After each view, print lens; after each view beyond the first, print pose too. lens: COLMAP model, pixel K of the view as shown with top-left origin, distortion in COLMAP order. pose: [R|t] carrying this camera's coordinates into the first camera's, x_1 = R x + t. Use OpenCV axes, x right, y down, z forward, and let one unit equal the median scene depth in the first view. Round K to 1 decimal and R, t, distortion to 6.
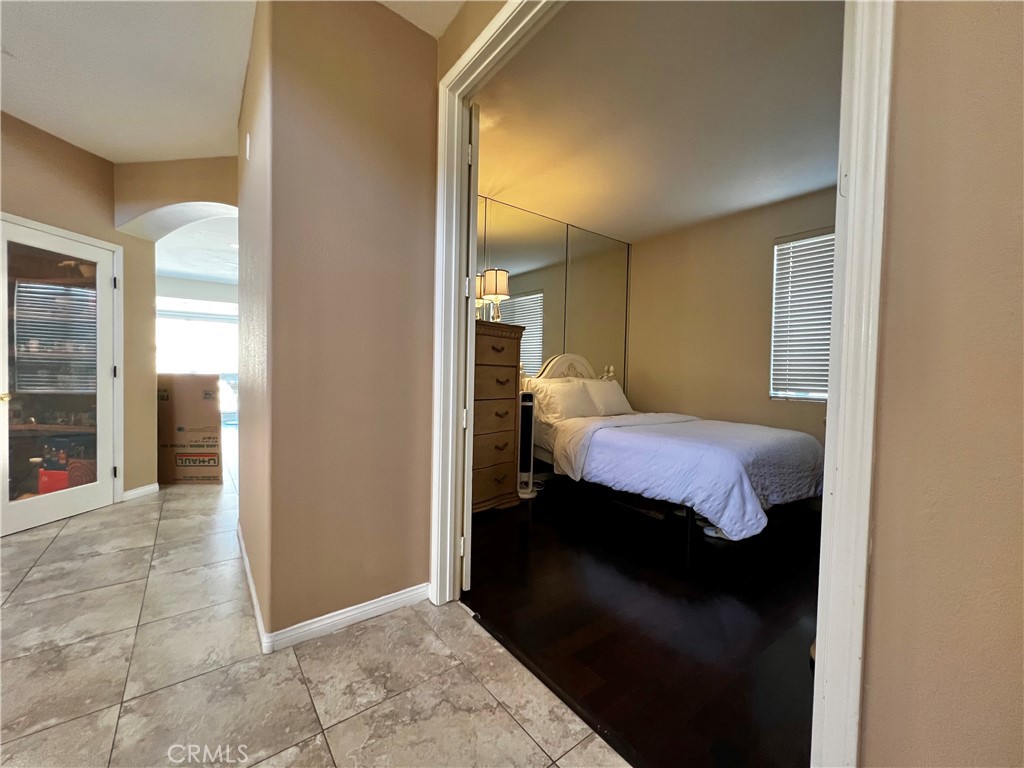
lens RADIAL K [[411.3, 0, 513.3], [0, 411.3, 384.0], [0, 0, 1]] dist [0.000668, 0.000053]
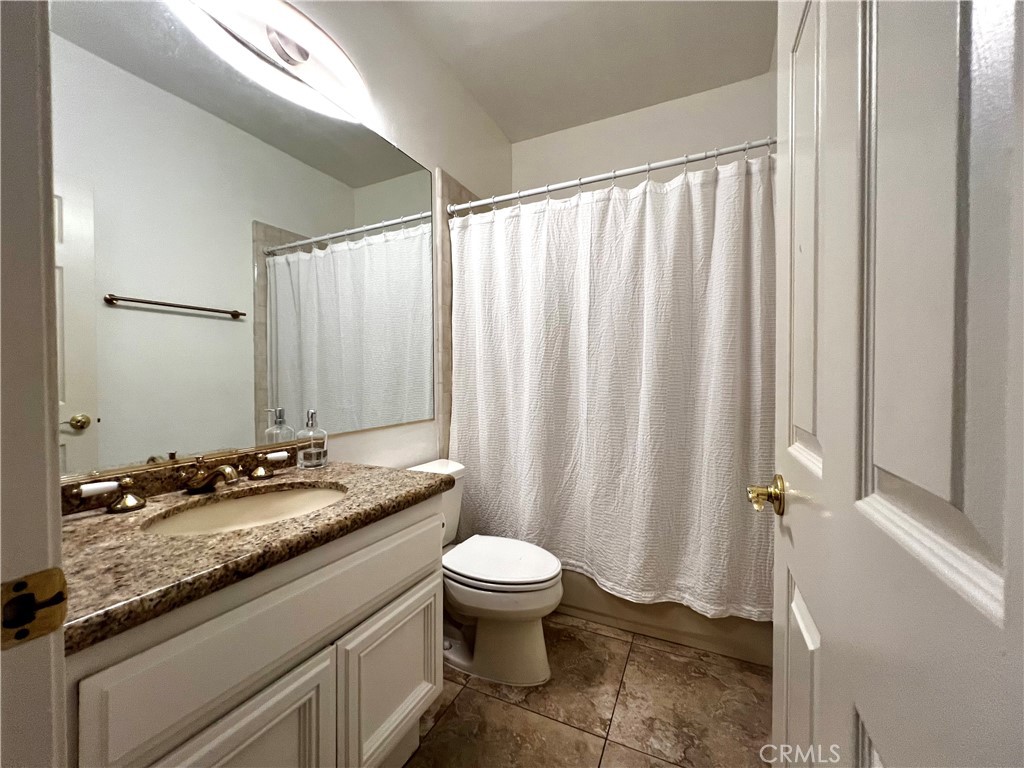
lens RADIAL K [[411.3, 0, 510.9], [0, 411.3, 383.8], [0, 0, 1]] dist [0.000668, 0.000053]
pose [[0.460534, -0.011740, -0.887565, 0.279467], [-0.017171, 0.999608, -0.022132, 0.011293], [0.887476, 0.025433, 0.460151, 0.277955]]
